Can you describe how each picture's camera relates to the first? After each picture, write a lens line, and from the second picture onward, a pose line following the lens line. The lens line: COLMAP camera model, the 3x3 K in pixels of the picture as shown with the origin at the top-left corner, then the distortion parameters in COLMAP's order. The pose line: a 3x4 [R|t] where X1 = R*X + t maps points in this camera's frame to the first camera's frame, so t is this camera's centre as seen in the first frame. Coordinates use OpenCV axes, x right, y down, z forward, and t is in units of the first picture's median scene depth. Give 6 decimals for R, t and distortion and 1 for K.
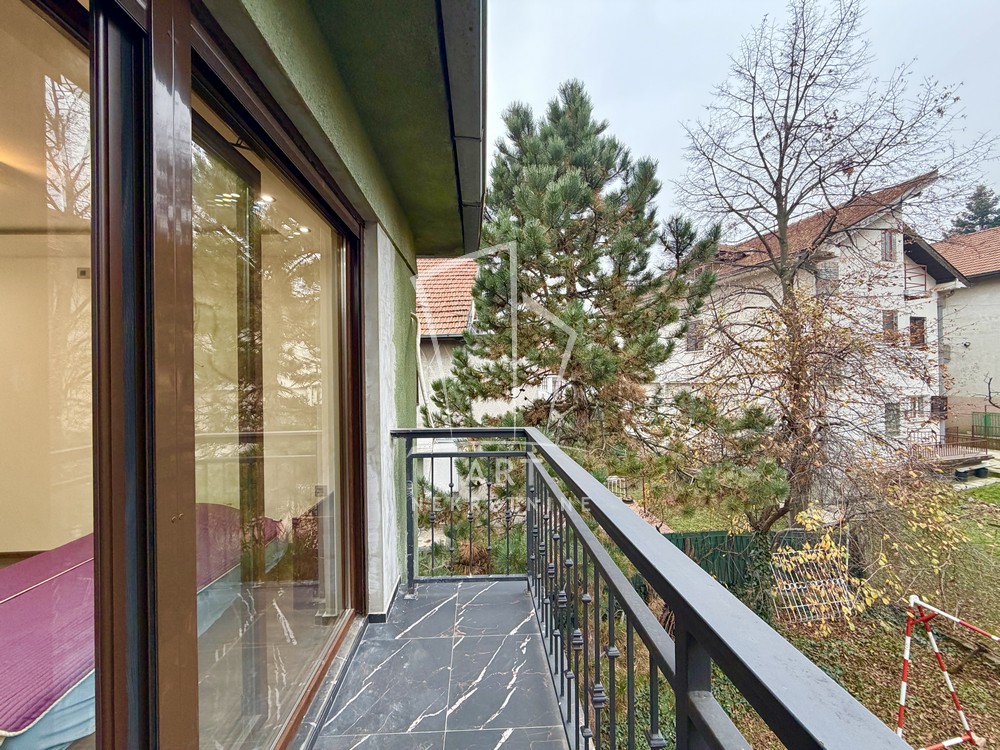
lens RADIAL K [[396.2, 0, 496.1], [0, 396.2, 376.3], [0, 0, 1]] dist [-0.000784, -0.000127]
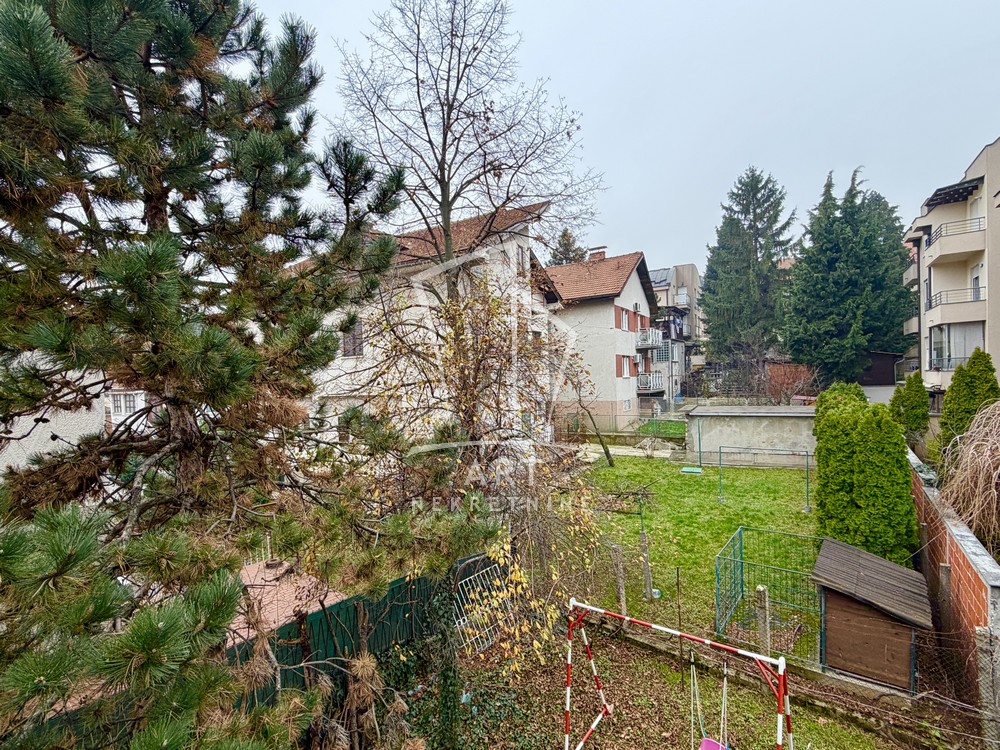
lens RADIAL K [[498.6, 0, 500.0], [0, 498.6, 396.9], [0, 0, 1]] dist [0.000568, 0.000365]
pose [[0.726149, -0.030425, 0.686864, 0.043918], [0.019929, 0.999532, 0.023207, 0.003064], [-0.687249, -0.003163, 0.726415, 0.152253]]
